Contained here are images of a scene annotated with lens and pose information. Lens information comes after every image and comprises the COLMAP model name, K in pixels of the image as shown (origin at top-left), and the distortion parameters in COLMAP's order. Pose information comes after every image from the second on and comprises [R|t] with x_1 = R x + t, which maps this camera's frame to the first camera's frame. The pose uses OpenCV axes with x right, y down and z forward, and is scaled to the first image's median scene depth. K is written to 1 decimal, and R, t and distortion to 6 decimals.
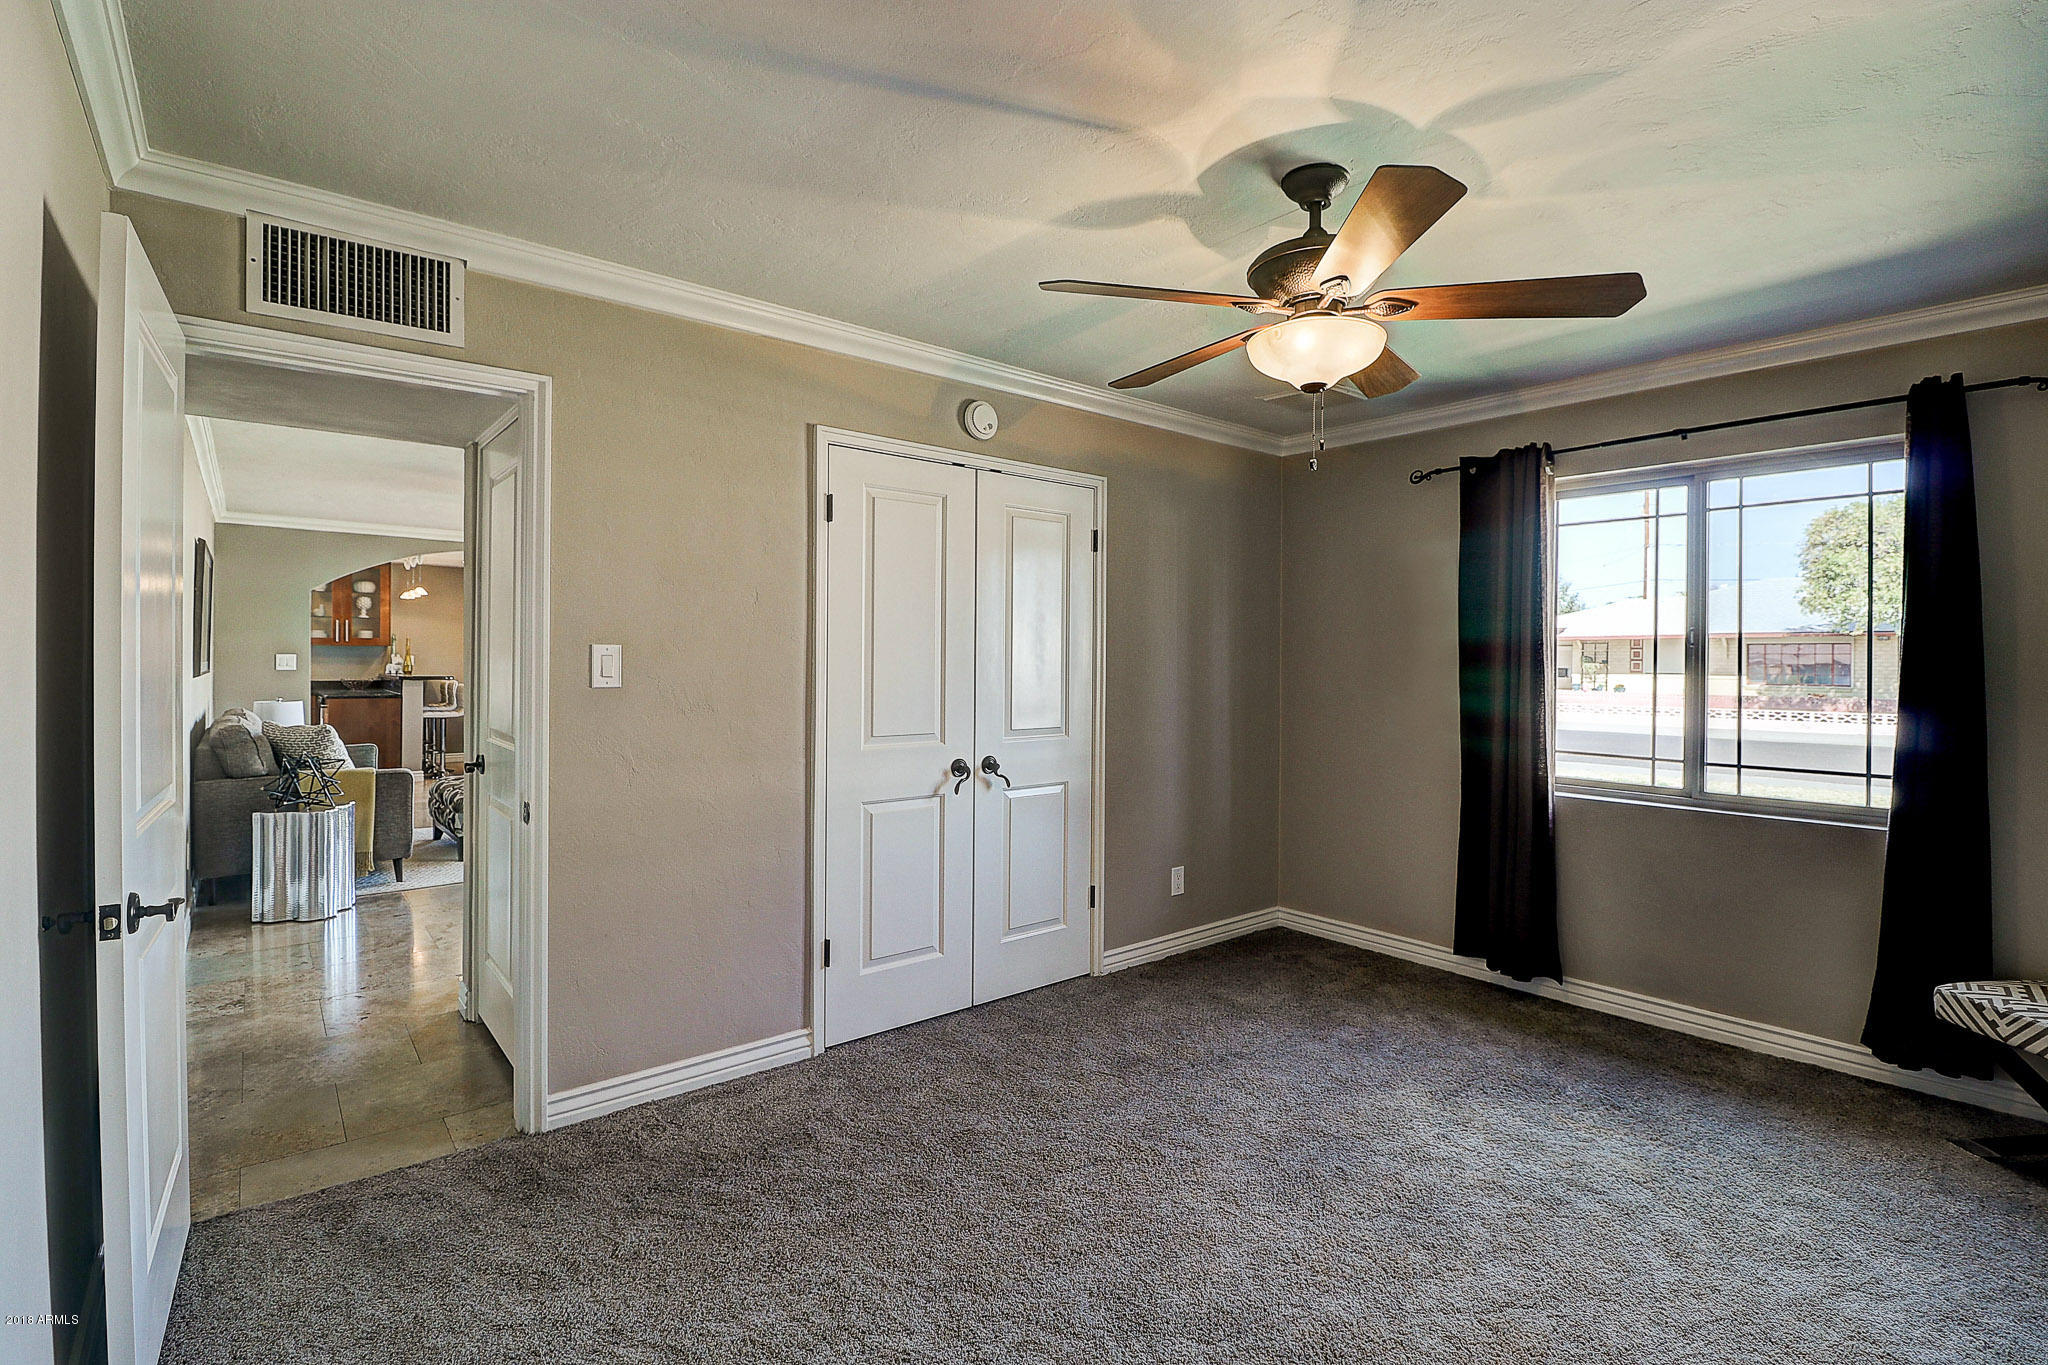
lens RADIAL K [[948.5, 0, 1036.2], [0, 948.5, 665.9], [0, 0, 1]] dist [0.001509, -0.014615]
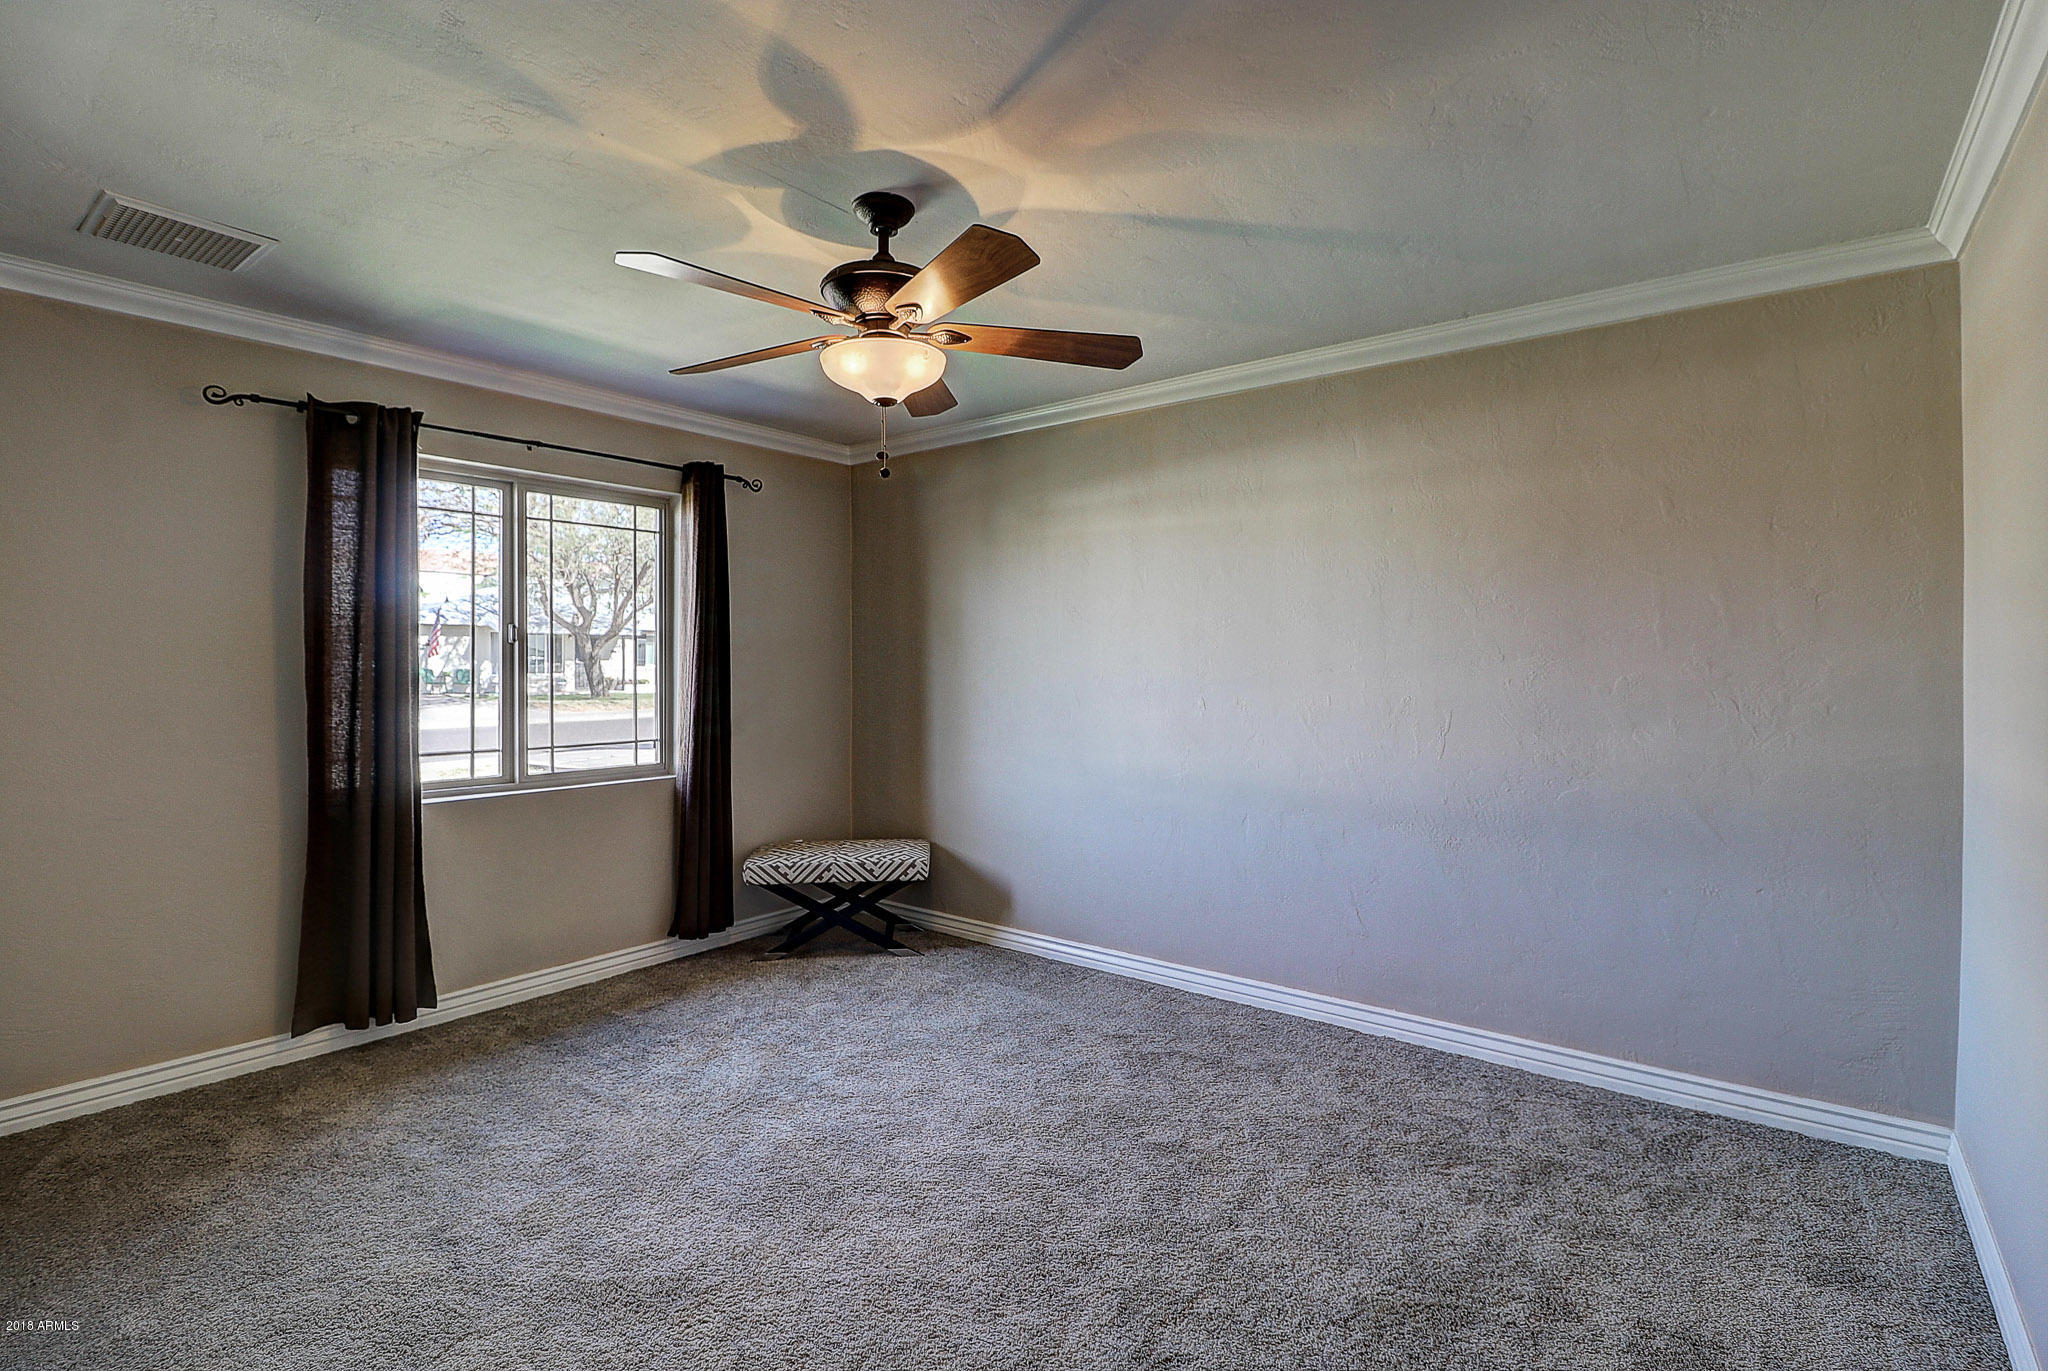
lens RADIAL K [[948.5, 0, 1036.2], [0, 948.5, 668.9], [0, 0, 1]] dist [0.001509, -0.014615]
pose [[-0.227984, -0.016353, 0.973528, -0.469126], [0.005256, 0.999824, 0.018026, -0.005493], [-0.973651, 0.009227, -0.227858, 0.634045]]
